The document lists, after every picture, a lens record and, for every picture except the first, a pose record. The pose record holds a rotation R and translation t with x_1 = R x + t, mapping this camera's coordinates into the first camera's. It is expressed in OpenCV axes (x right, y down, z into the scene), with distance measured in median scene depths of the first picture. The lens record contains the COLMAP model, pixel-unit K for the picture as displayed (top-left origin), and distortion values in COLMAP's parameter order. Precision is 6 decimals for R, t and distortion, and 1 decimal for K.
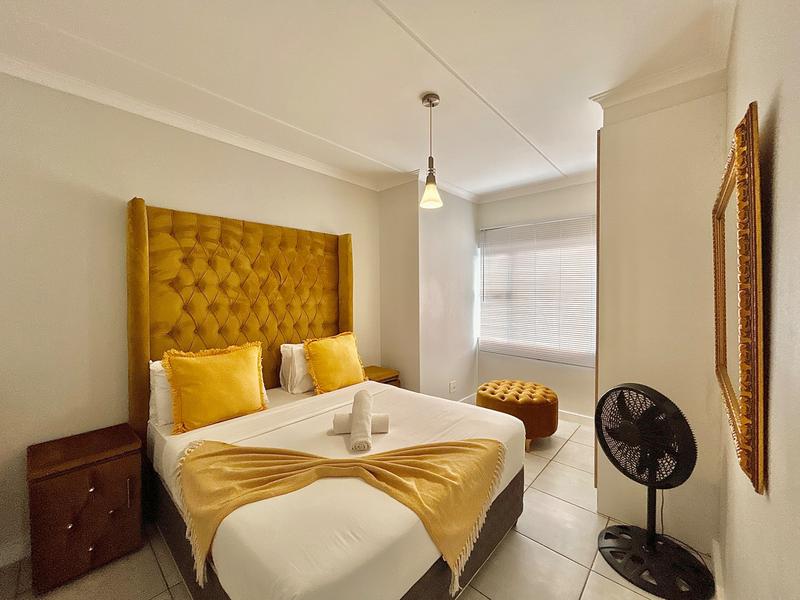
lens RADIAL K [[322.5, 0, 400.0], [0, 322.5, 300.0], [0, 0, 1]] dist [0.000080, 0.000019]
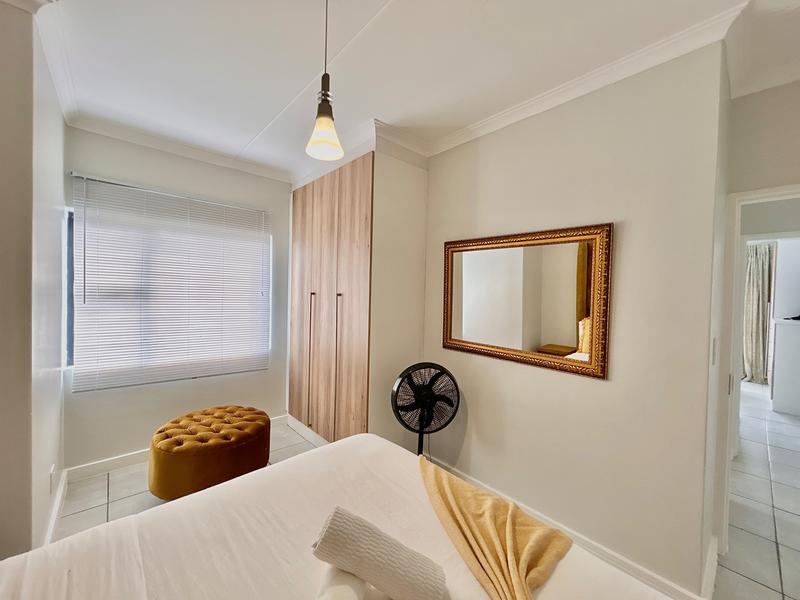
lens RADIAL K [[320.5, 0, 400.0], [0, 320.5, 300.0], [0, 0, 1]] dist [0.000105, 0.000215]
pose [[0.104486, -0.010209, 0.994474, -0.297811], [0.000698, 0.999948, 0.010192, -0.009056], [-0.994526, -0.000371, 0.104488, 0.466880]]
